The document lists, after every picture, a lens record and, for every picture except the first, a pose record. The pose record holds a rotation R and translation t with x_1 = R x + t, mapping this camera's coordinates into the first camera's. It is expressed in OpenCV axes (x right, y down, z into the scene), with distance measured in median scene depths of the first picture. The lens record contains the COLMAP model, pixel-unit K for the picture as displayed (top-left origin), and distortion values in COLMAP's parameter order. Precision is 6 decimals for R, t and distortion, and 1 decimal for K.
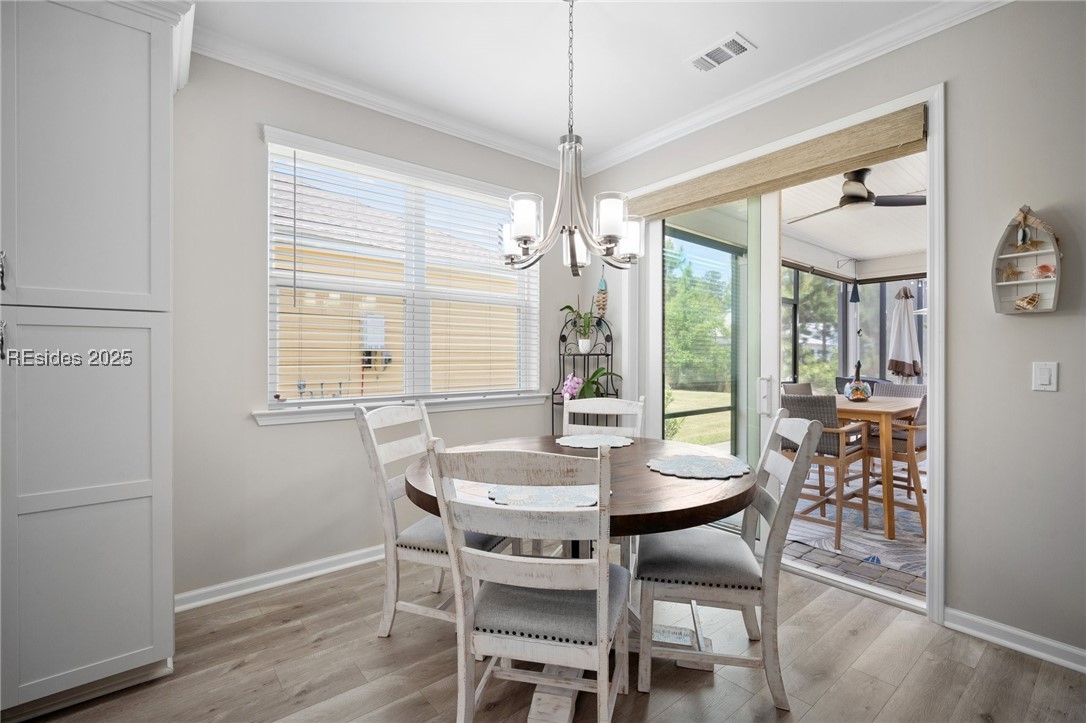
lens RADIAL K [[487.5, 0, 545.3], [0, 487.5, 360.8], [0, 0, 1]] dist [-0.009833, 0.002150]
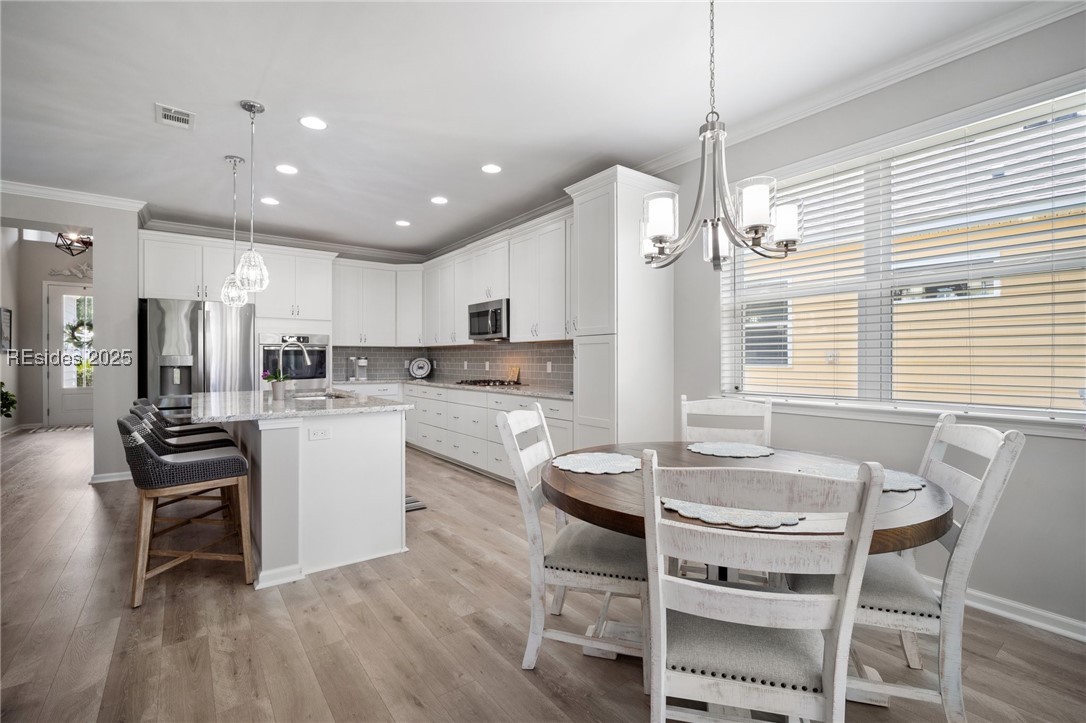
lens RADIAL K [[487.5, 0, 549.1], [0, 487.5, 356.8], [0, 0, 1]] dist [-0.009833, 0.002150]
pose [[-0.039209, -0.007104, -0.999206, 0.519366], [-0.008070, 0.999944, -0.006793, 0.002502], [0.999198, 0.007797, -0.039264, 0.366317]]
